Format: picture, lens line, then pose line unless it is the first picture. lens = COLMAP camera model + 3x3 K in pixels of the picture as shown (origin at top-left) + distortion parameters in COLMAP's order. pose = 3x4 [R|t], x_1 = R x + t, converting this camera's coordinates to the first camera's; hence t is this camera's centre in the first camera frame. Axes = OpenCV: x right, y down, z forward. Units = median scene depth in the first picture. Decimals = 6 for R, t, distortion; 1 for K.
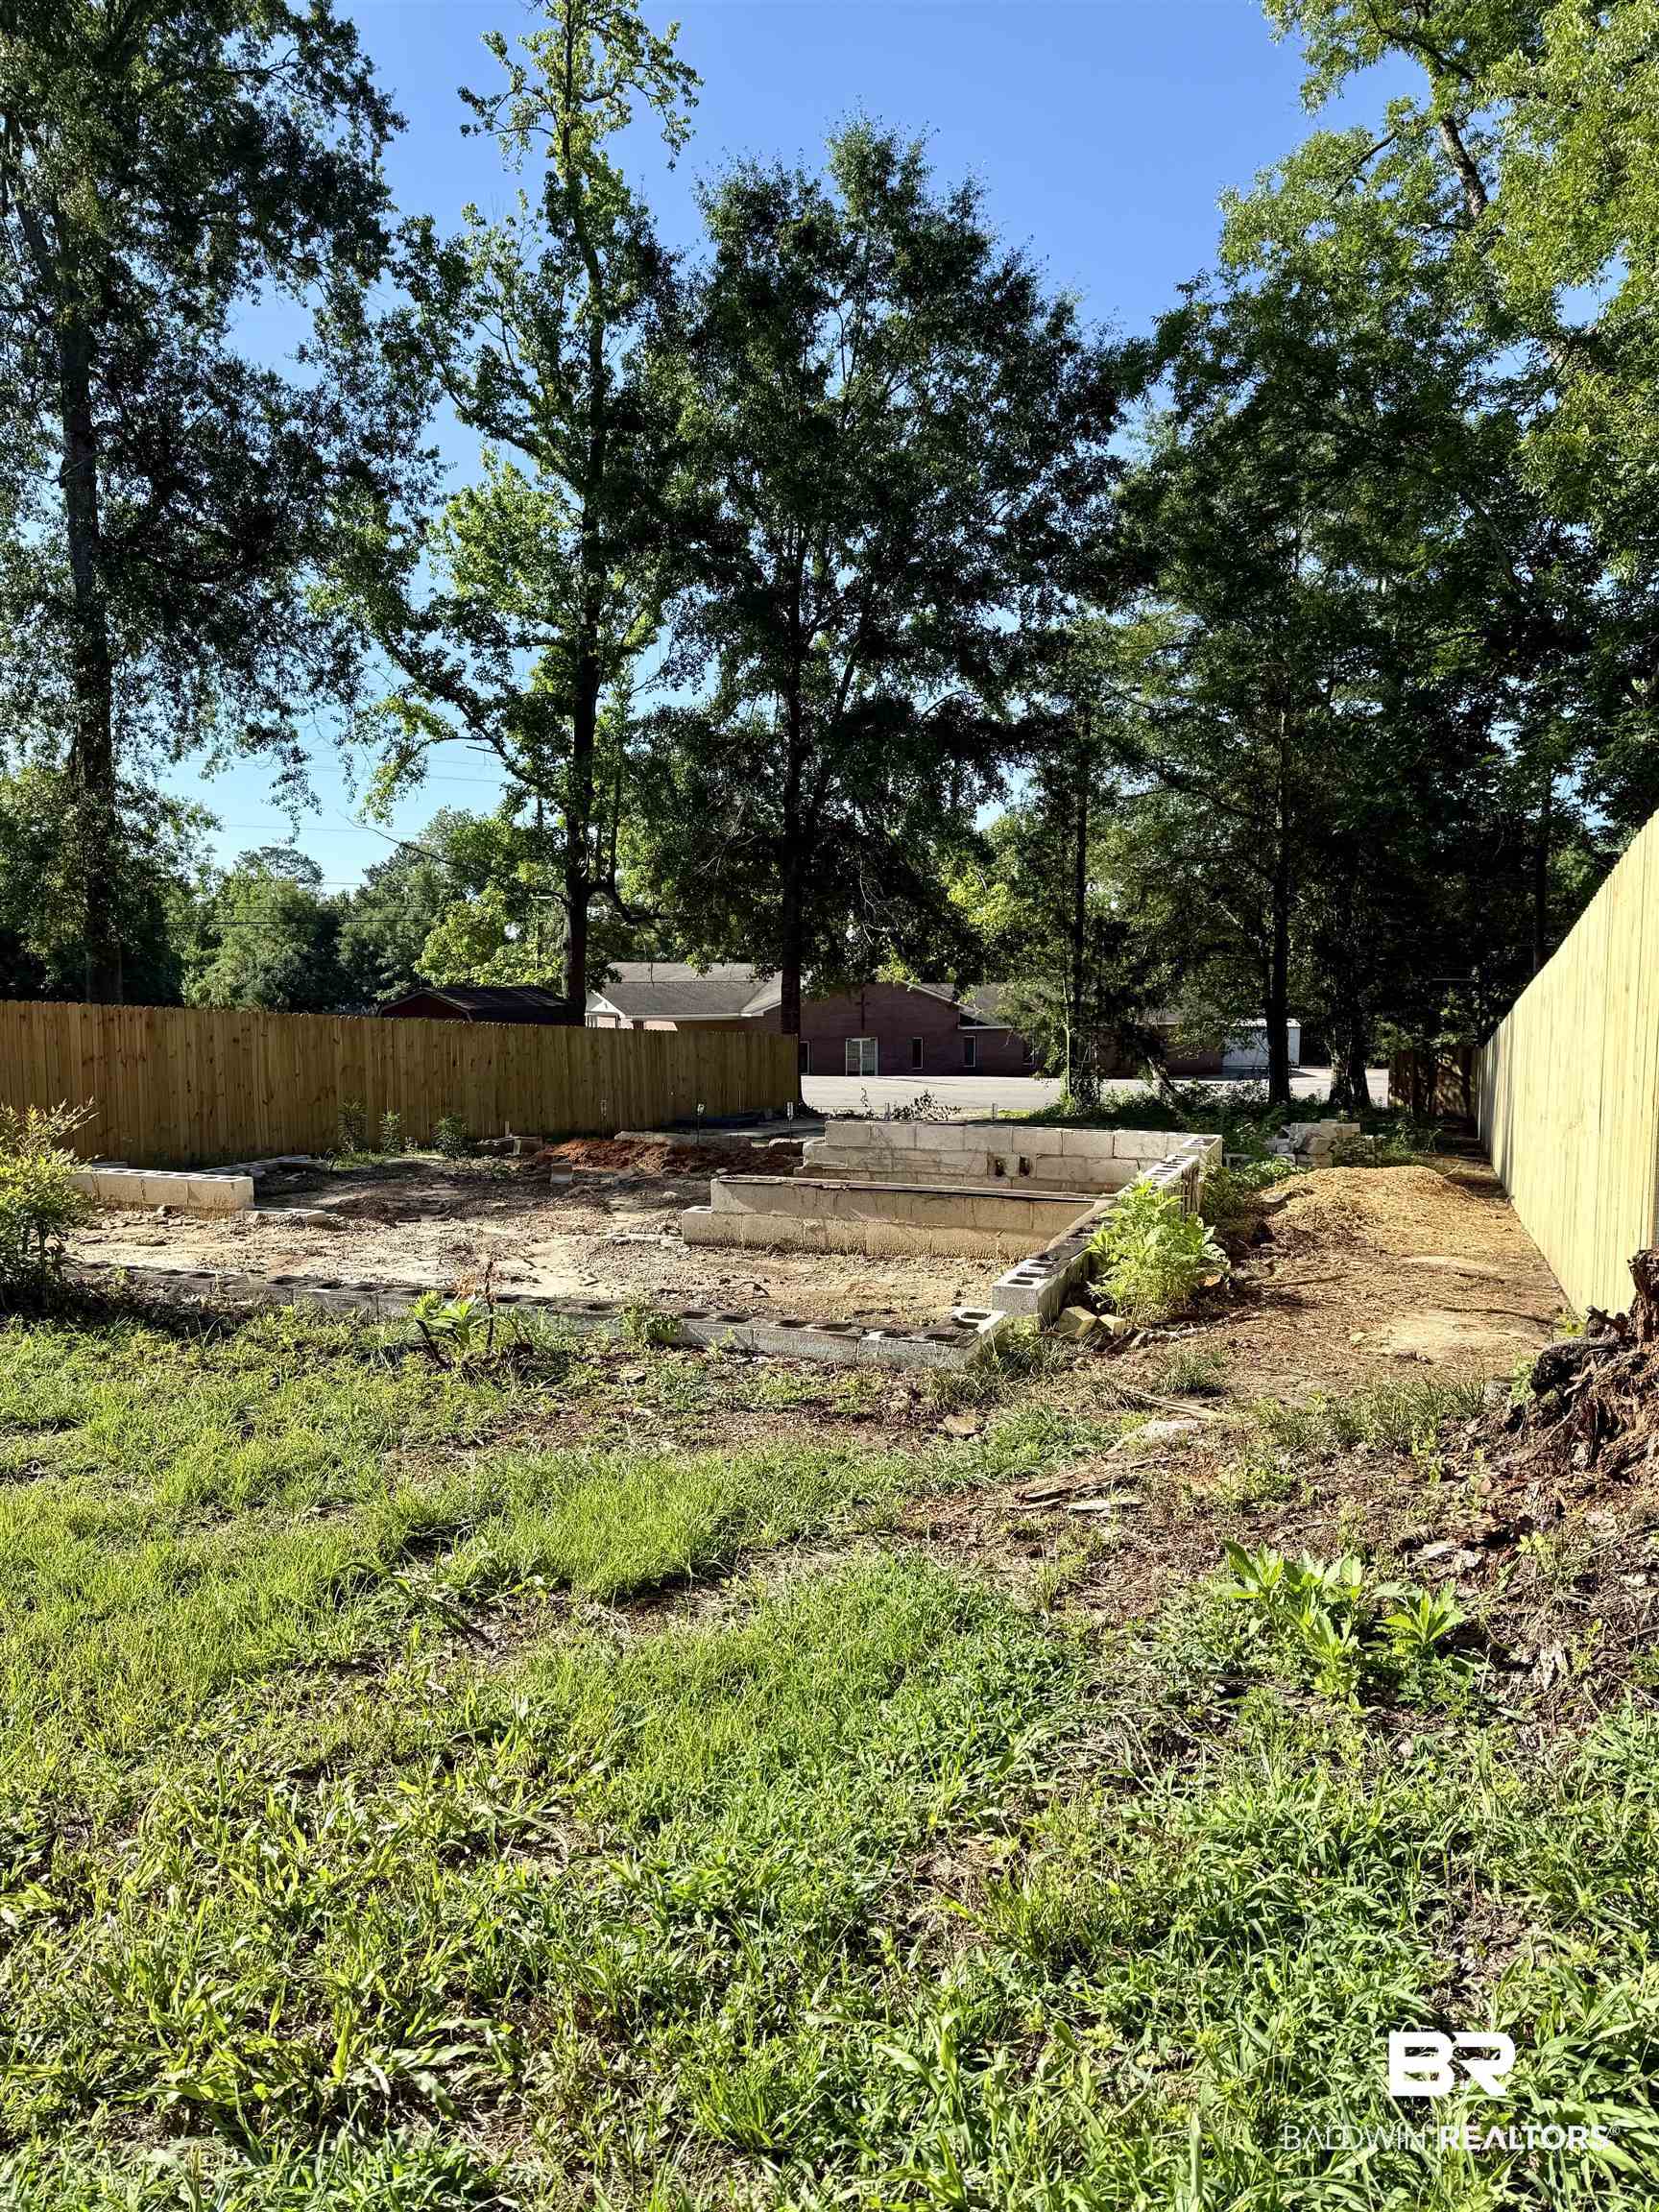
lens RADIAL K [[1570.9, 0, 867.8], [0, 1570.9, 1102.7], [0, 0, 1]] dist [0.040031, 0.000629]
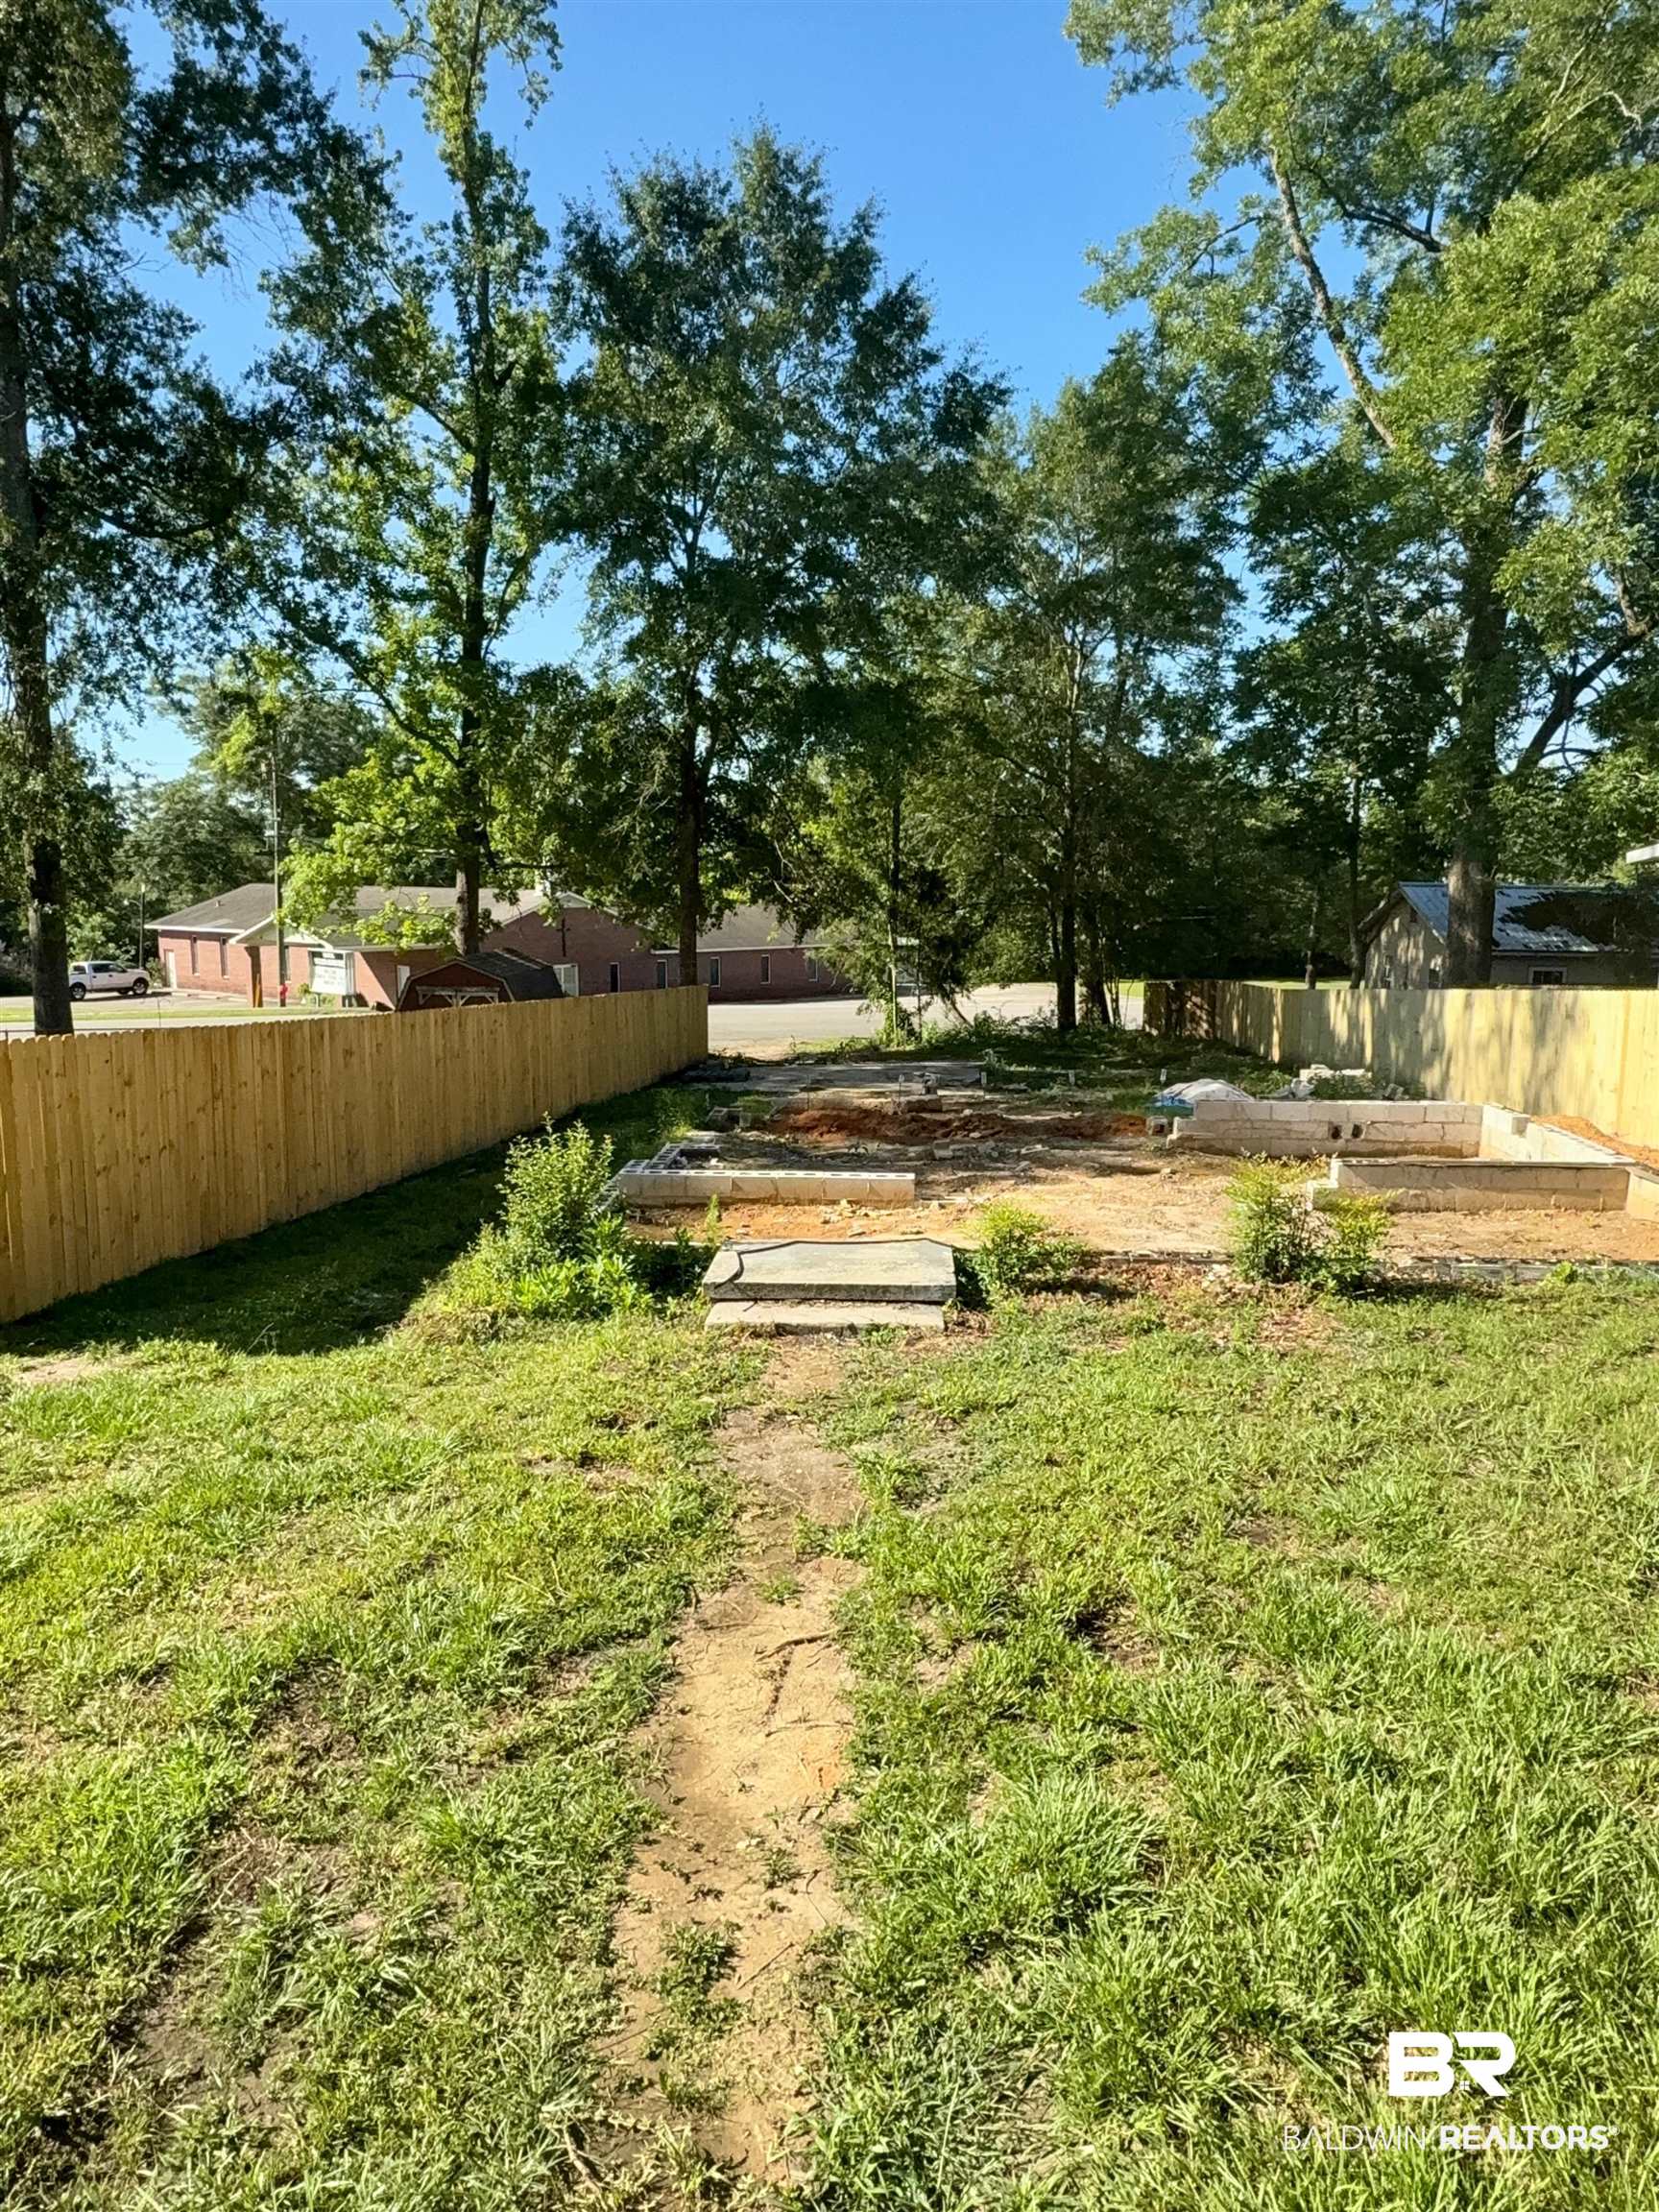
lens RADIAL K [[1575.3, 0, 829.5], [0, 1575.3, 1106.0], [0, 0, 1]] dist [-0.004424, 0.034948]
pose [[0.950708, -0.046410, 0.306594, -0.303074], [0.025450, 0.997079, 0.072011, -0.036381], [-0.309040, -0.060658, 0.949113, -0.055082]]
